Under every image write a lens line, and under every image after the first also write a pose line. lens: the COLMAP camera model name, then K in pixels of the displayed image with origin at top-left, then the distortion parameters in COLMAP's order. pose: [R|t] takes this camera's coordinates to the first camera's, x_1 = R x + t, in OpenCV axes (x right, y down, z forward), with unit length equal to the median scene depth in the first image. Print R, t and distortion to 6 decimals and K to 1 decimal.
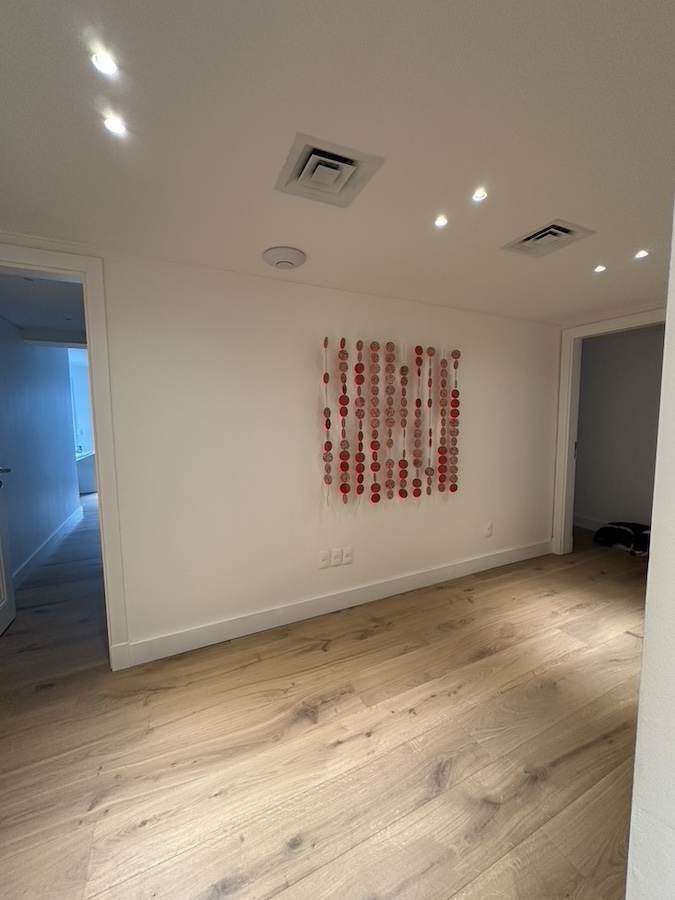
lens RADIAL K [[356.0, 0, 337.5], [0, 356.0, 449.3], [0, 0, 1]] dist [0.000006, 0.000066]
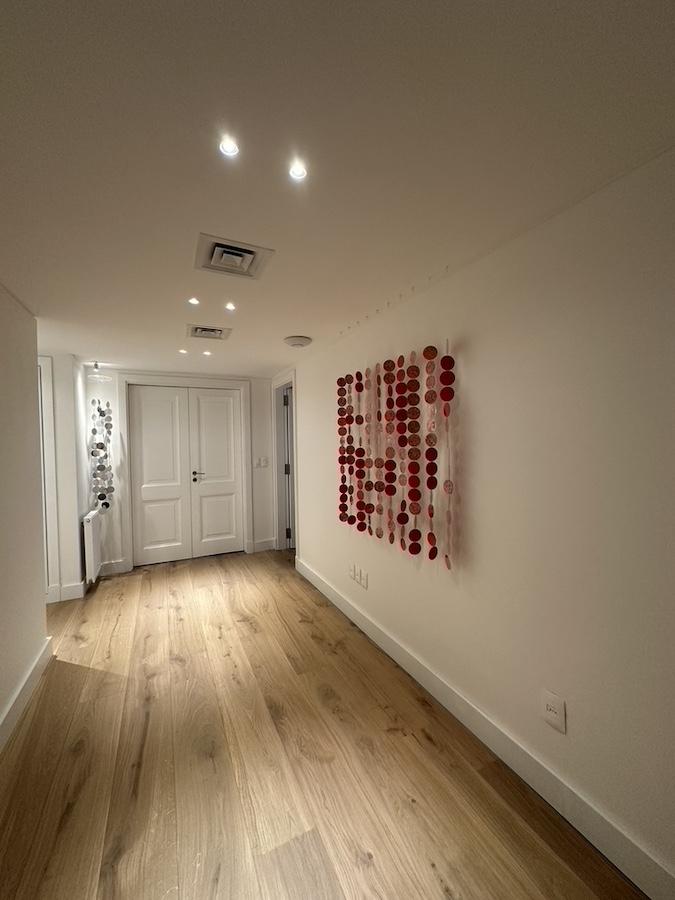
lens RADIAL K [[356.0, 0, 338.3], [0, 356.0, 447.8], [0, 0, 1]] dist [0.000006, 0.000066]
pose [[0.007674, 0.027567, -0.999591, 1.275488], [-0.073608, 0.996924, 0.026928, -0.123928], [0.997258, 0.073371, 0.009679, 1.086124]]
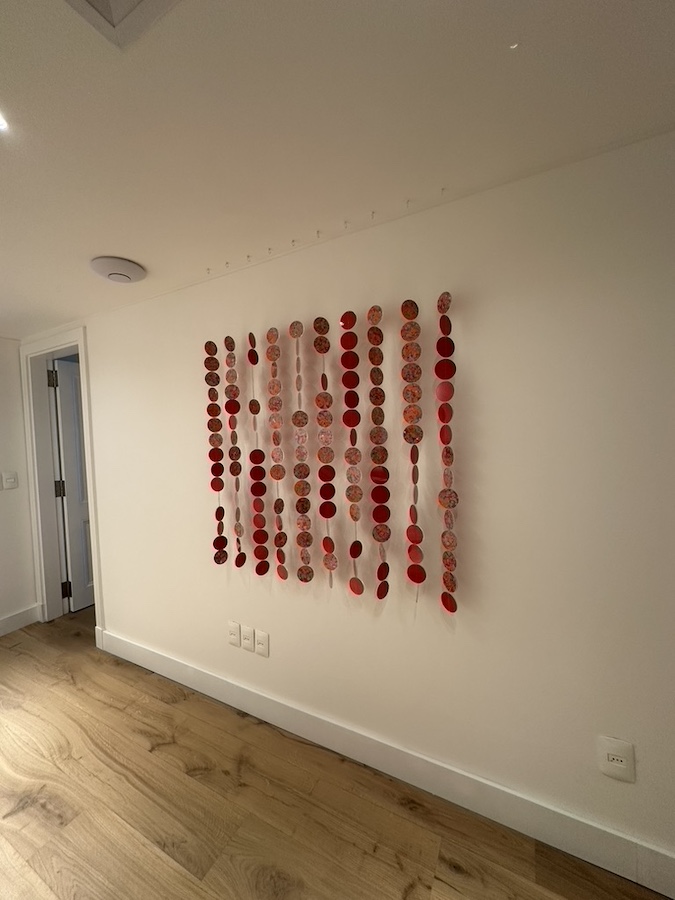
lens RADIAL K [[356.0, 0, 336.9], [0, 356.0, 448.6], [0, 0, 1]] dist [0.000006, 0.000066]
pose [[0.589979, 0.020637, -0.807155, 0.817679], [-0.043491, 0.999034, -0.006247, -0.101582], [0.806246, 0.038789, 0.590307, 0.847631]]
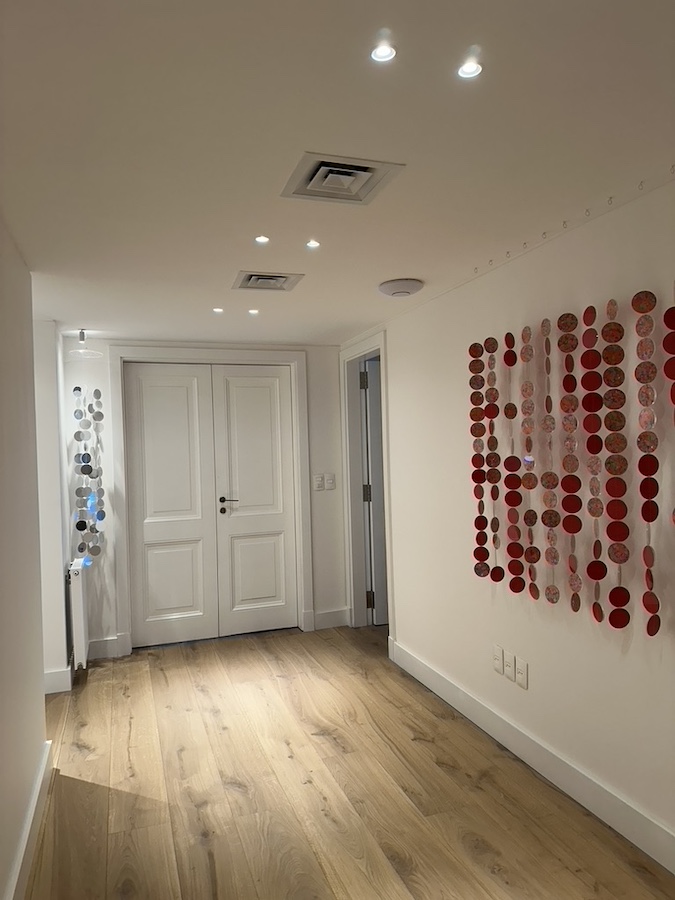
lens RADIAL K [[632.2, 0, 334.9], [0, 632.2, 451.2], [0, 0, 1]] dist [0.041437, -0.051951]
pose [[-0.127921, 0.017617, -0.991628, 1.427354], [-0.057739, 0.998014, 0.025179, -0.119020], [0.990102, 0.060476, -0.126649, 0.971712]]
